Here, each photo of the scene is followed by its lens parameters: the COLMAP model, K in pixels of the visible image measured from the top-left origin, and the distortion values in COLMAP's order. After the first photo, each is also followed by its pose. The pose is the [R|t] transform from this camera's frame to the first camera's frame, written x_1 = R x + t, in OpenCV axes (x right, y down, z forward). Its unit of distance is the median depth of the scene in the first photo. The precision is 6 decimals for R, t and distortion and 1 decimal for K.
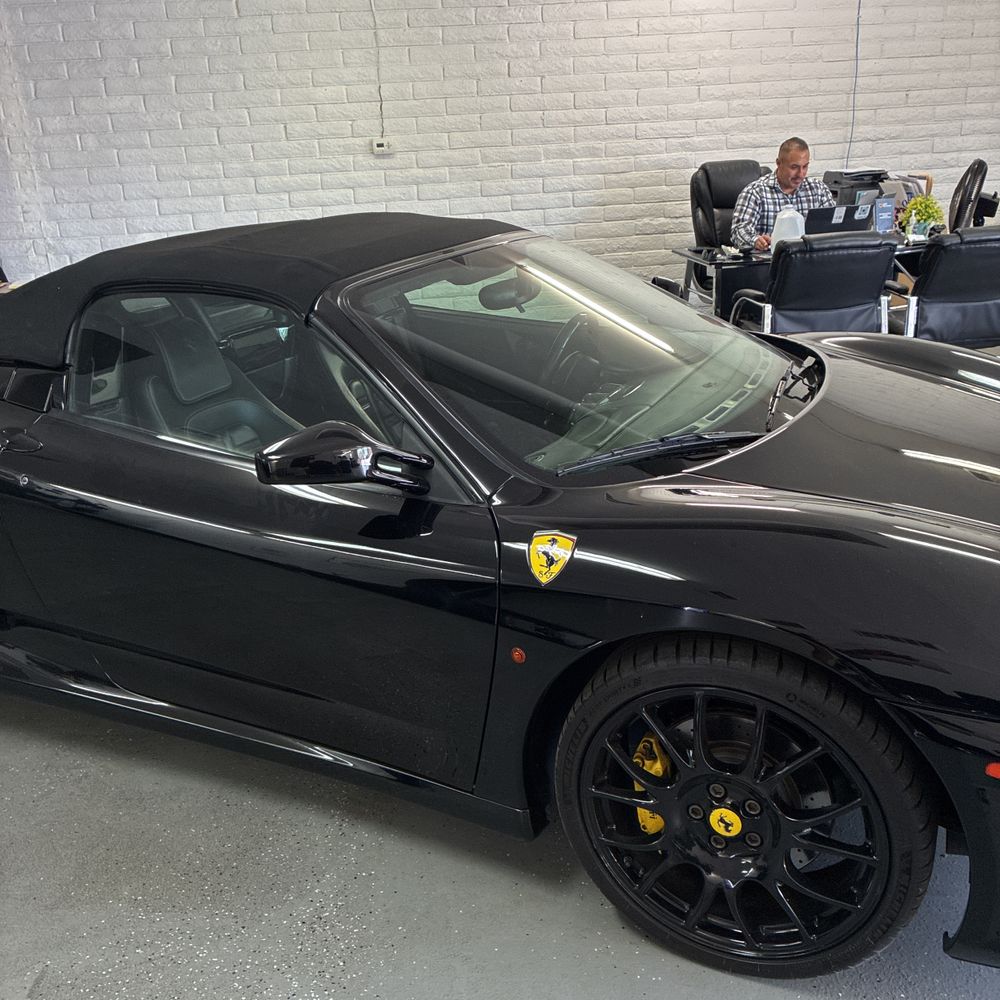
lens RADIAL K [[1047.4, 0, 500.0], [0, 1047.4, 500.0], [0, 0, 1]] dist [0.007387, 0.030971]
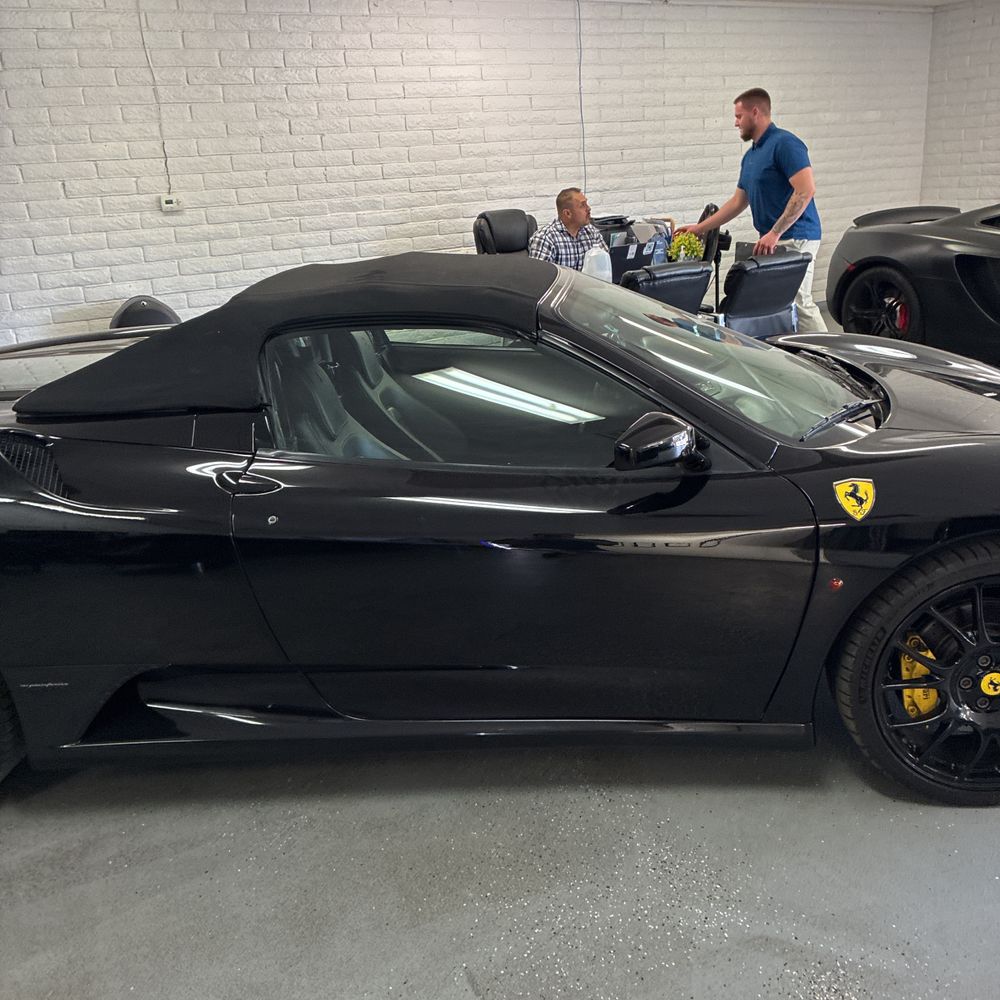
lens RADIAL K [[1047.4, 0, 500.0], [0, 1047.4, 500.0], [0, 0, 1]] dist [0.007387, 0.030971]
pose [[0.916540, -0.126829, 0.379301, -0.236413], [0.147626, 0.988698, -0.026127, 0.007659], [-0.371700, 0.079941, 0.924904, 0.002019]]
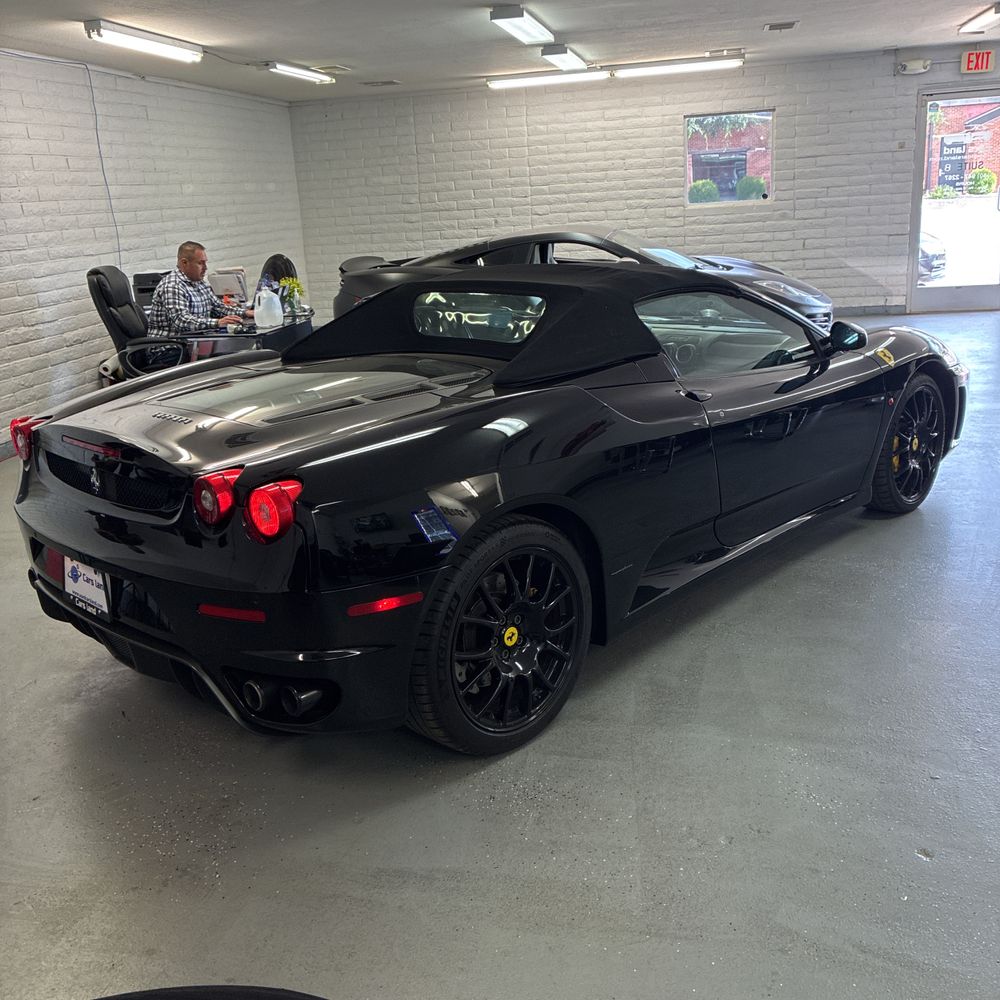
lens RADIAL K [[1049.4, 0, 500.0], [0, 1049.4, 500.0], [0, 0, 1]] dist [-0.007815, 0.027142]
pose [[0.315406, -0.243081, 0.917295, -0.704372], [0.365726, 0.923101, 0.118867, -0.068929], [-0.875650, 0.297987, 0.380053, 0.269896]]
